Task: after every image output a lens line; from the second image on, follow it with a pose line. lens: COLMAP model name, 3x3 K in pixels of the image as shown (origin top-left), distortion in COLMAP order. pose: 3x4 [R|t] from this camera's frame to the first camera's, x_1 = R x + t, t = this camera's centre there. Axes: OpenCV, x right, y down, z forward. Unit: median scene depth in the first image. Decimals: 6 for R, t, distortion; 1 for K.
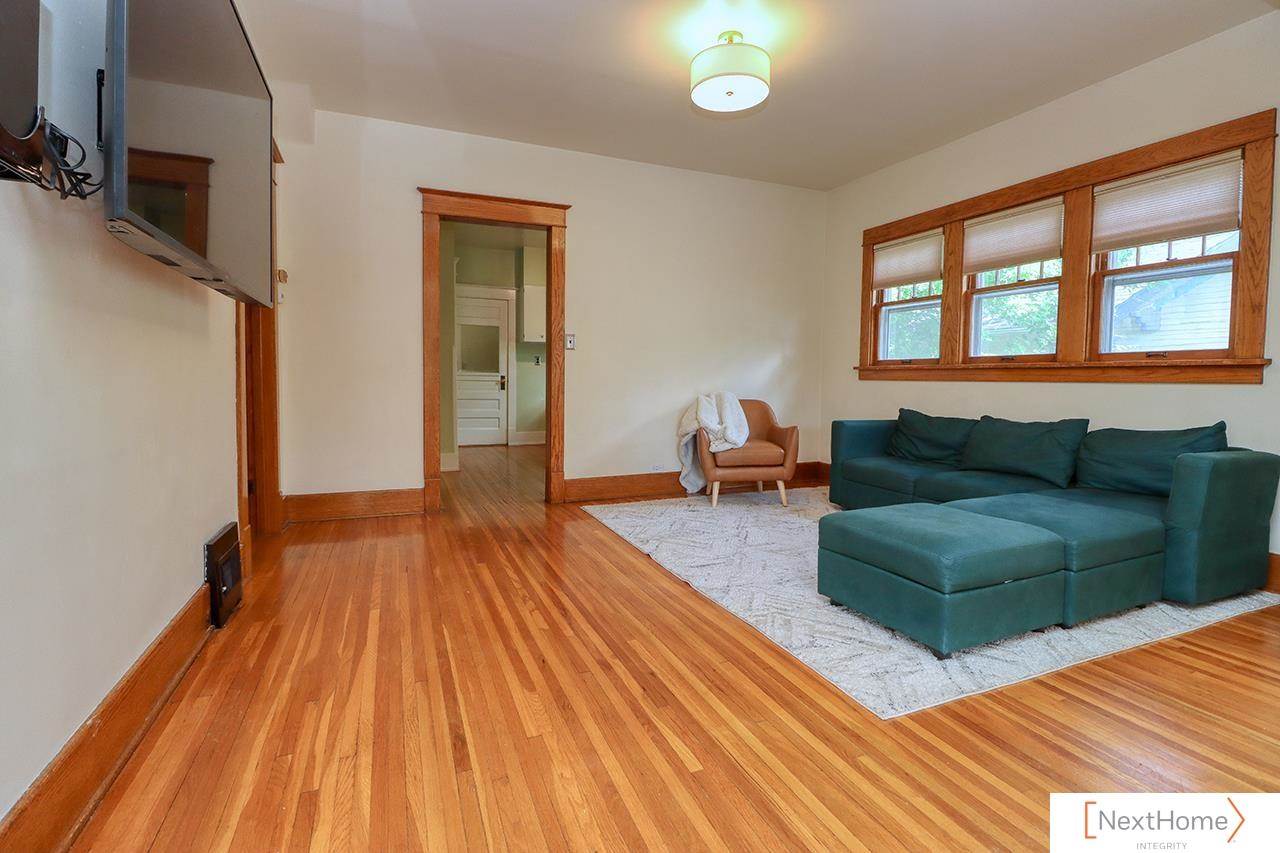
lens RADIAL K [[596.3, 0, 644.0], [0, 596.3, 406.8], [0, 0, 1]] dist [0.000253, -0.014804]
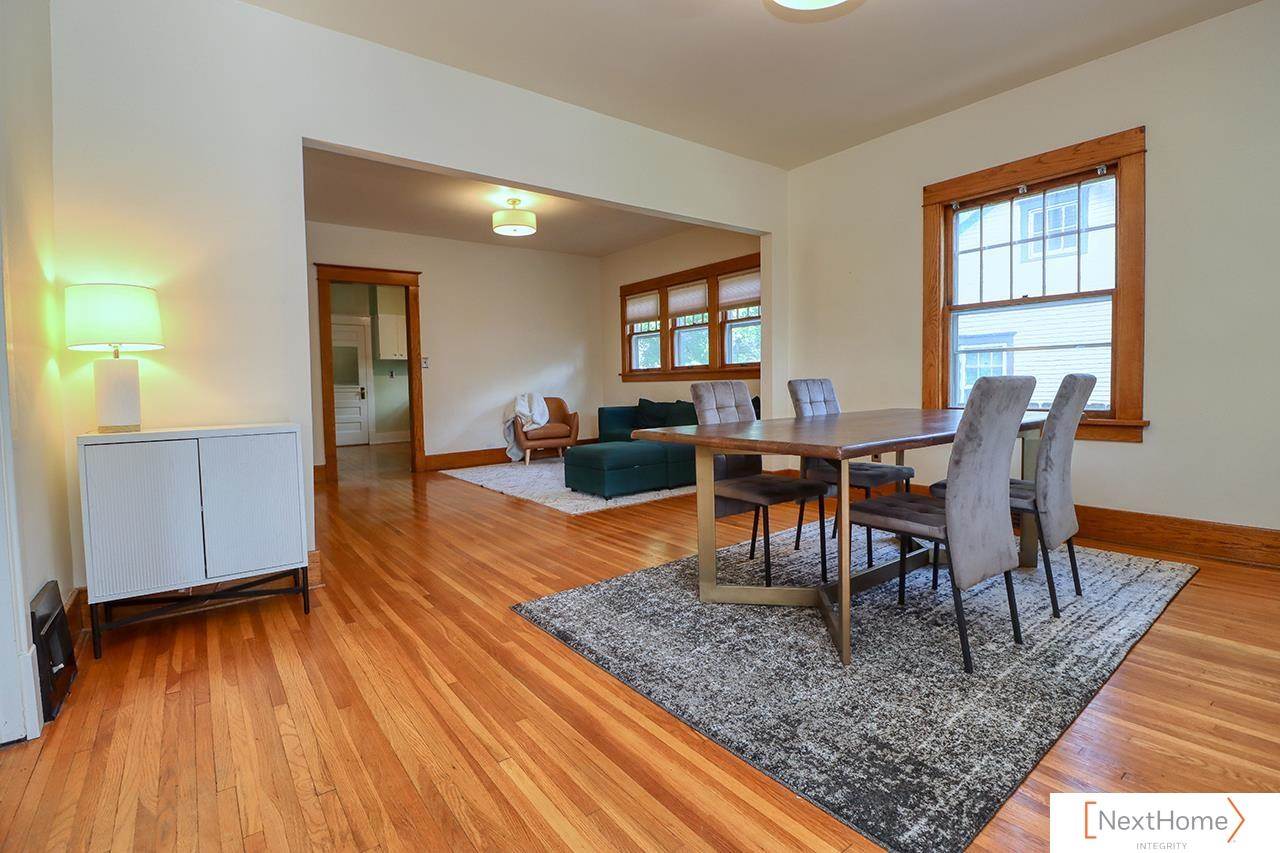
lens RADIAL K [[590.3, 0, 644.8], [0, 590.3, 413.9], [0, 0, 1]] dist [-0.001229, -0.012865]
pose [[0.966662, -0.044951, 0.252078, 0.035140], [0.044275, 0.998984, 0.008356, 0.037327], [-0.252197, 0.003083, 0.967671, -0.691061]]
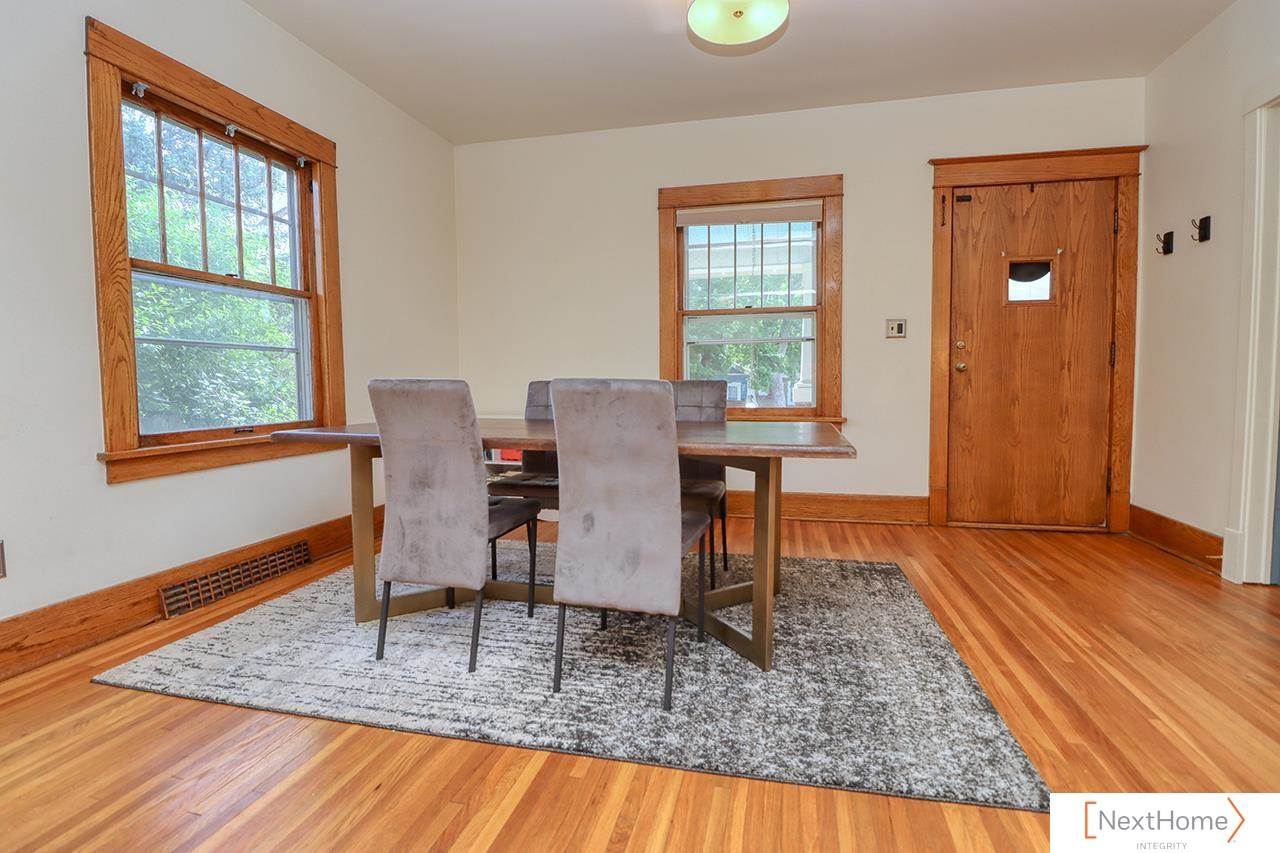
lens RADIAL K [[590.3, 0, 644.8], [0, 590.3, 413.9], [0, 0, 1]] dist [-0.001229, -0.012865]
pose [[-0.806852, -0.040282, 0.589379, 0.052570], [0.022436, 0.994863, 0.098710, -0.010546], [-0.590328, 0.092867, -0.801803, 0.367737]]
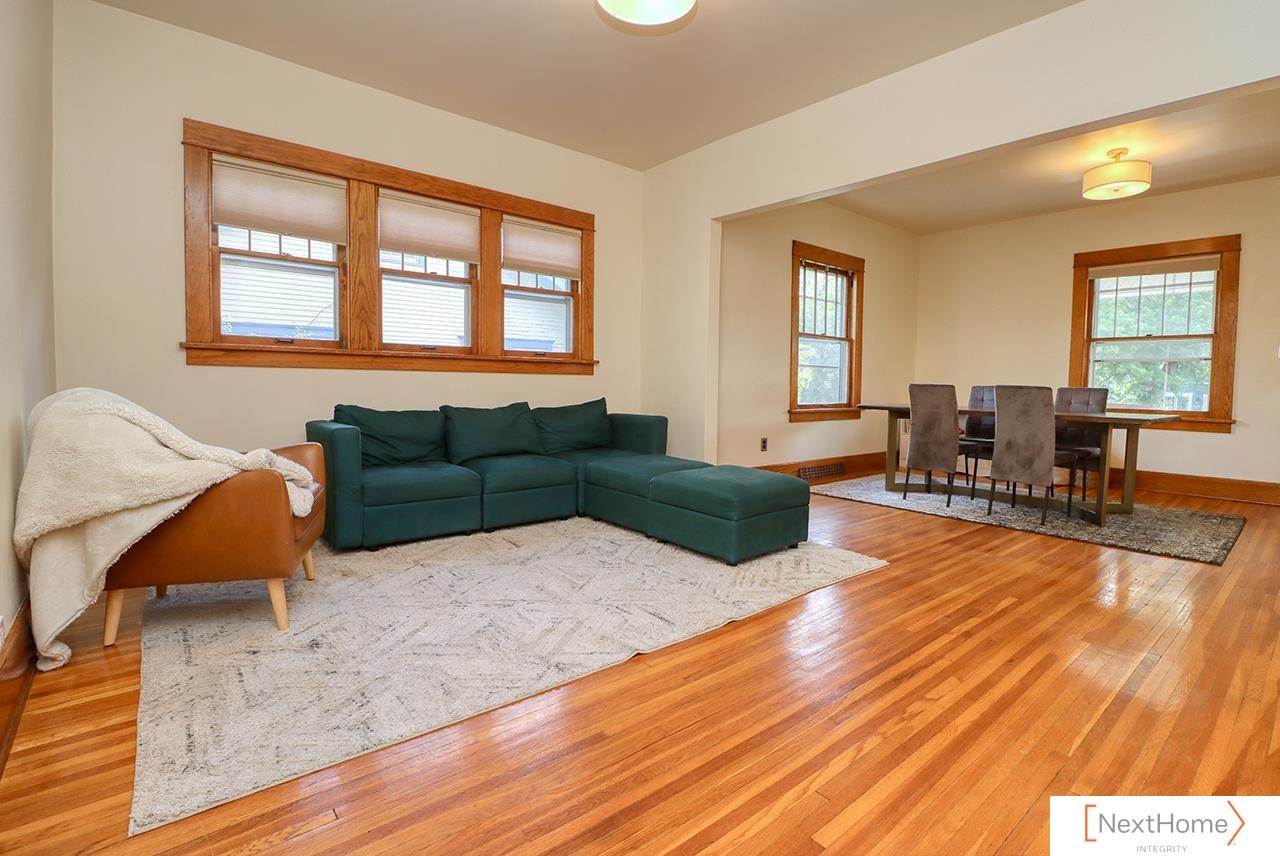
lens RADIAL K [[596.3, 0, 644.0], [0, 596.3, 408.3], [0, 0, 1]] dist [0.000253, -0.014804]
pose [[-0.294659, -0.060824, 0.953665, -0.488677], [0.022480, 0.997255, 0.070550, -0.044073], [-0.955338, 0.042226, -0.292483, 0.996598]]
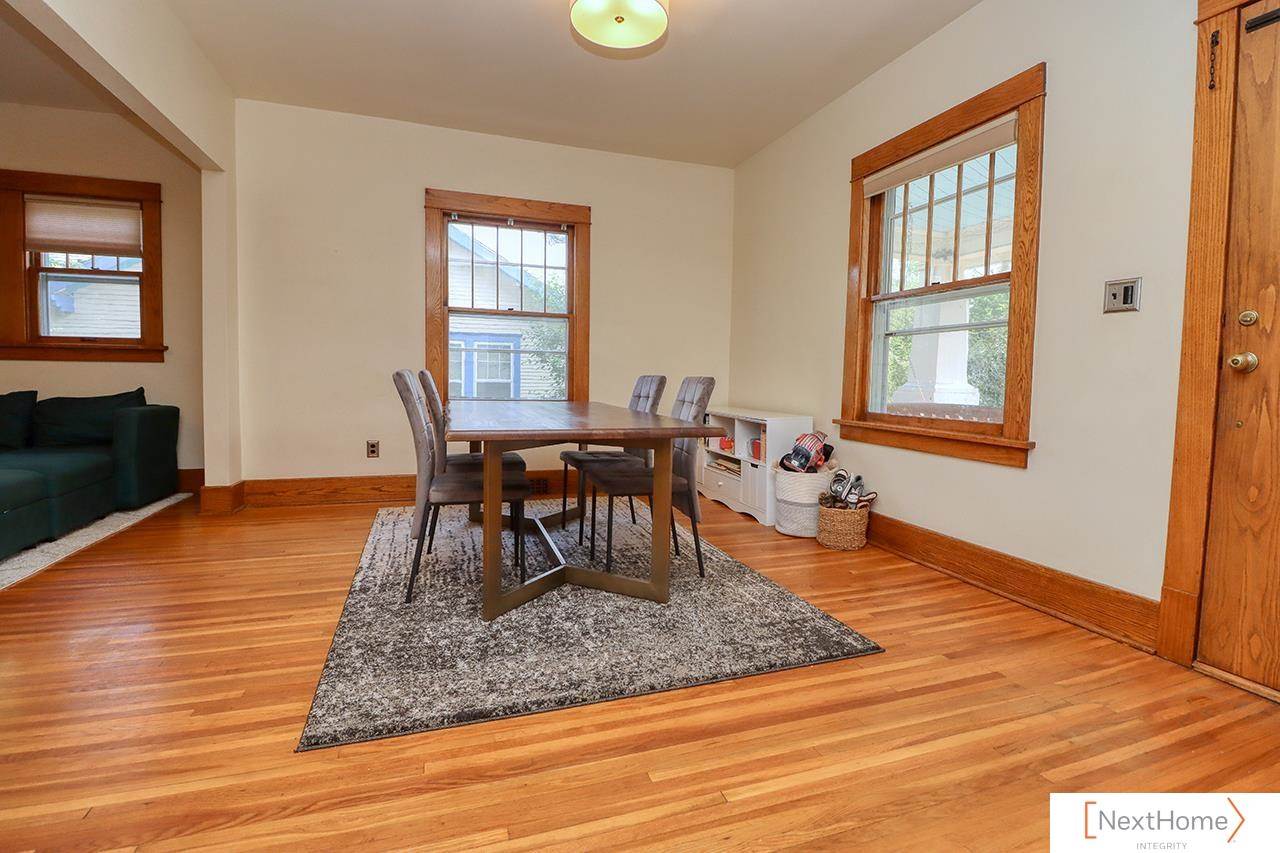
lens RADIAL K [[590.3, 0, 644.8], [0, 590.3, 413.9], [0, 0, 1]] dist [-0.001229, -0.012865]
pose [[0.066904, -0.073852, 0.995022, -0.298828], [0.027867, 0.997006, 0.072125, 0.014625], [-0.997370, 0.022903, 0.068762, -0.269662]]
